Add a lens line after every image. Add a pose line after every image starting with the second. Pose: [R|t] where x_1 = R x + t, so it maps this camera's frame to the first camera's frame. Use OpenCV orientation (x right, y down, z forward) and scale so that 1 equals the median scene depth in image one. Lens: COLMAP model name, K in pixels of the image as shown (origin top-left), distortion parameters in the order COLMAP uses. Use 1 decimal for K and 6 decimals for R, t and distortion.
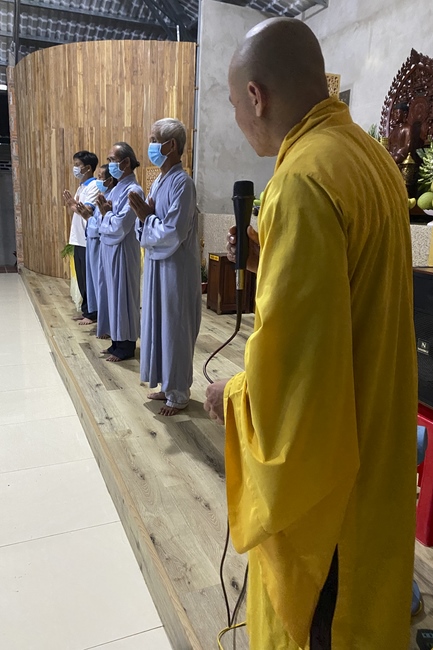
lens RADIAL K [[490.3, 0, 201.1], [0, 490.3, 324.0], [0, 0, 1]] dist [0.007335, 0.000814]
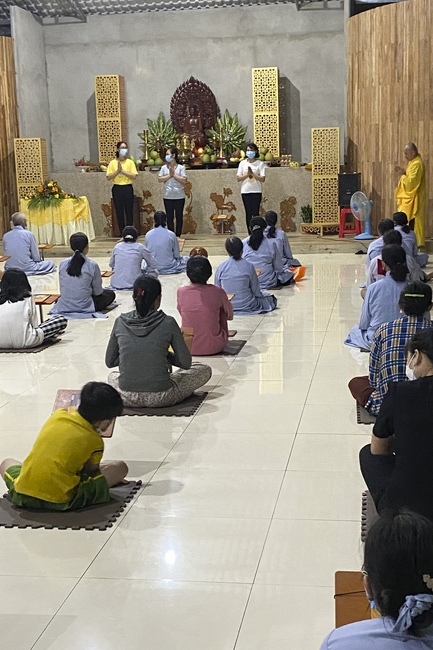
lens RADIAL K [[935.0, 0, 216.5], [0, 935.0, 325.0], [0, 0, 1]] dist [0.067954, -0.050441]
pose [[0.531962, -0.191835, 0.824752, -1.795232], [0.239422, 0.968330, 0.070805, 0.078315], [-0.812215, 0.159799, 0.561044, -0.616713]]
